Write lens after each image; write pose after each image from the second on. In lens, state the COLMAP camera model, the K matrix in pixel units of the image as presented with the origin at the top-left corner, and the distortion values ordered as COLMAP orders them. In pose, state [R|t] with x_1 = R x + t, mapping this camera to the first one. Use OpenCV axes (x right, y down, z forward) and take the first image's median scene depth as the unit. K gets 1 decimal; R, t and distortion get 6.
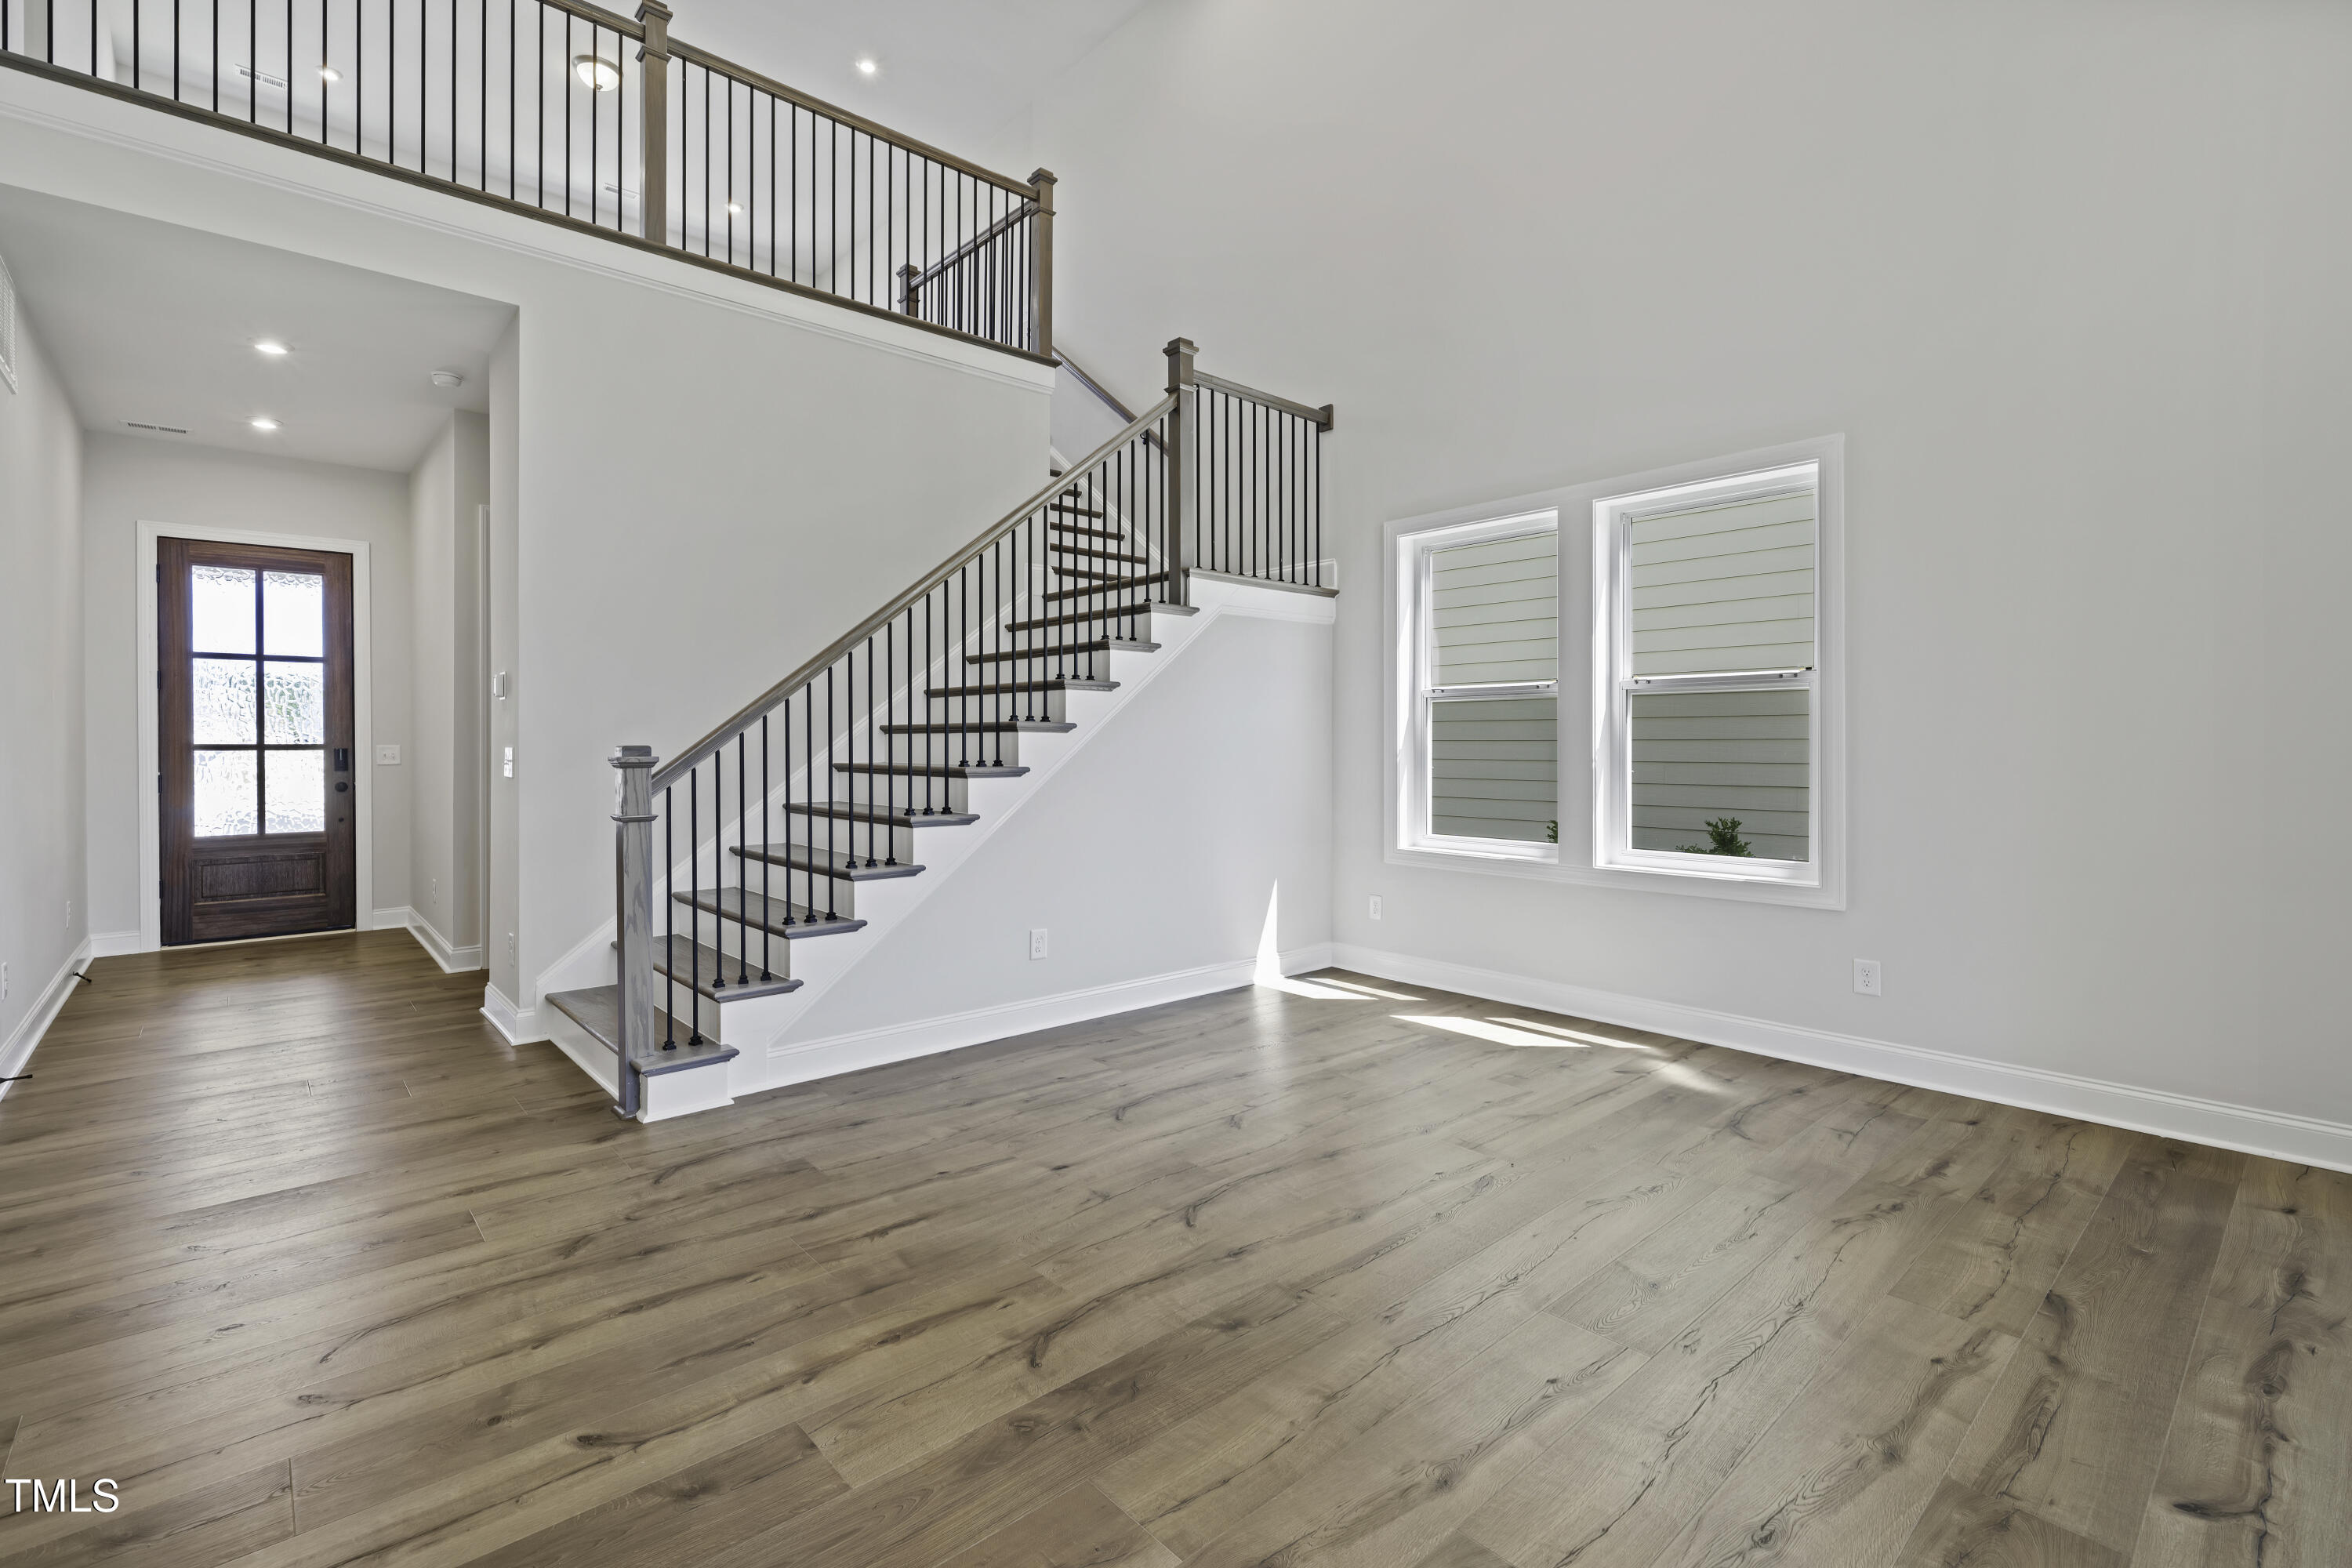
lens RADIAL K [[1050.3, 0, 1172.3], [0, 1050.3, 762.7], [0, 0, 1]] dist [0.000791, -0.000553]
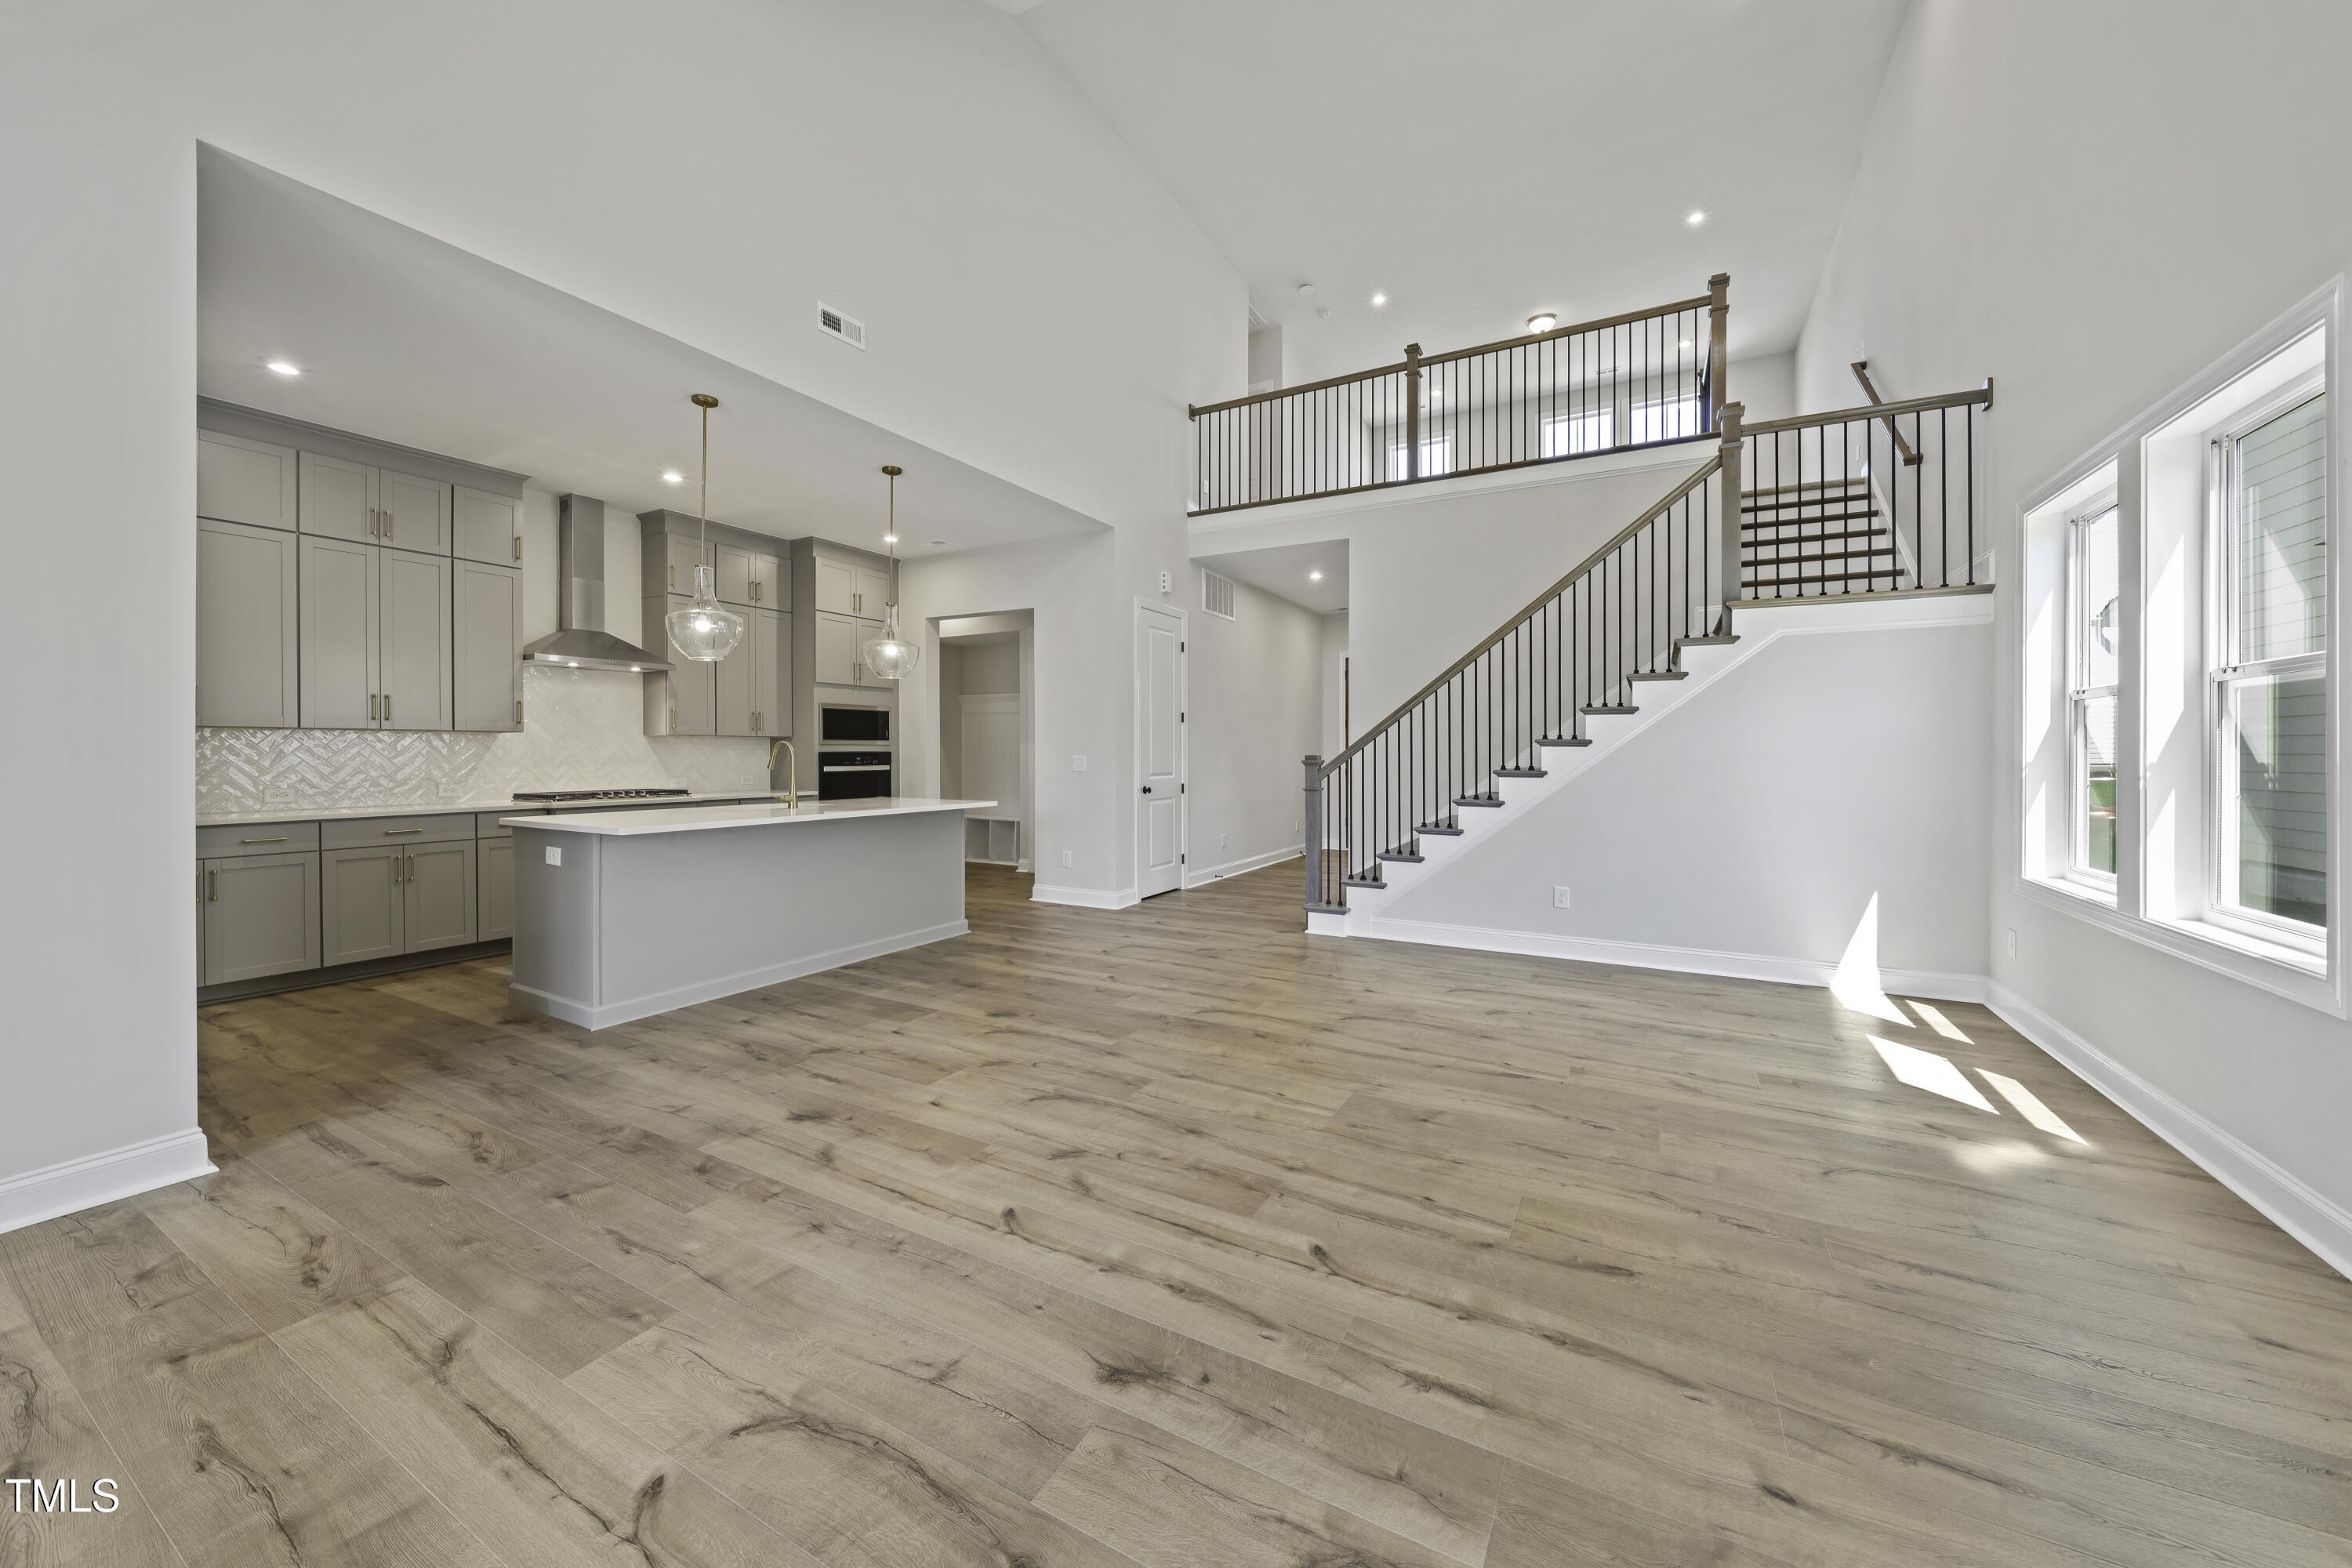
lens RADIAL K [[845.6, 0, 1187.8], [0, 845.6, 762.9], [0, 0, 1]] dist [-0.005418, 0.000031]
pose [[0.339611, 0.011556, -0.940495, 0.808412], [-0.020426, 0.999779, 0.004909, -0.002471], [0.940344, 0.017543, 0.339772, 0.151778]]
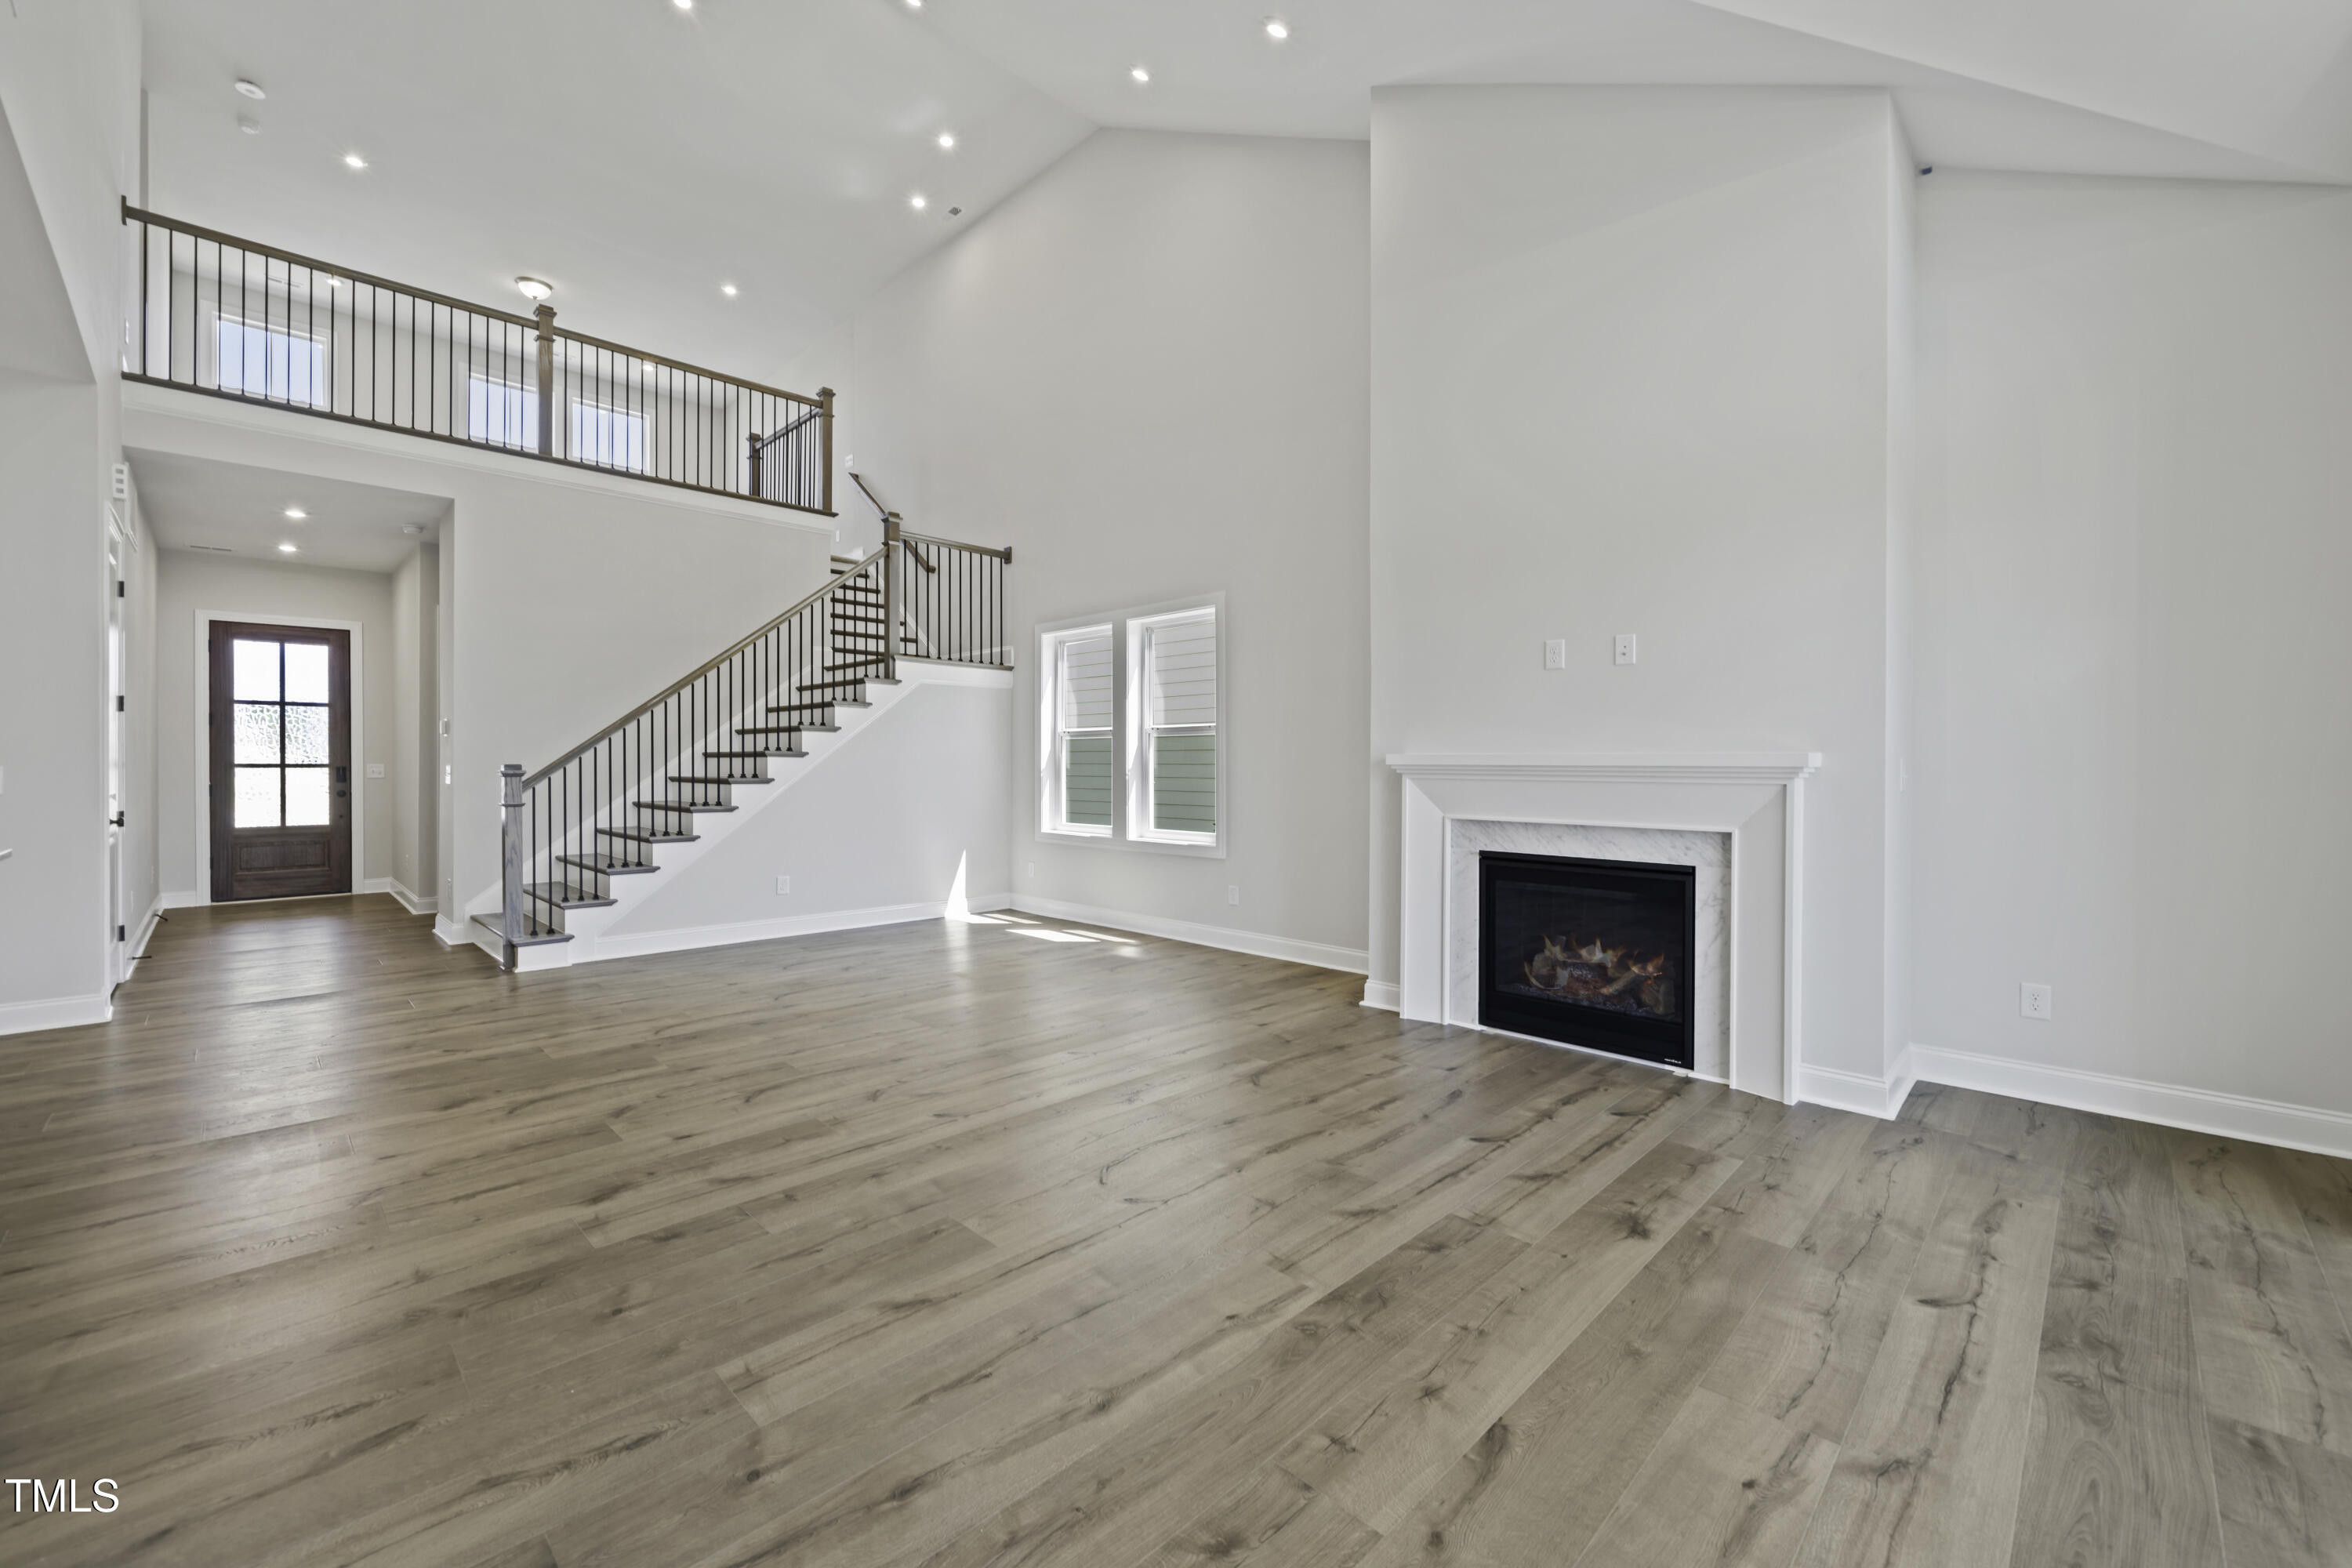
lens RADIAL K [[935.5, 0, 1176.0], [0, 935.5, 784.0], [0, 0, 1]] dist [-0.001919, -0.000247]
pose [[0.998235, 0.001852, 0.059361, 0.427351], [-0.001850, 0.999998, -0.000091, 0.012639], [-0.059361, -0.000019, 0.998237, -0.537104]]
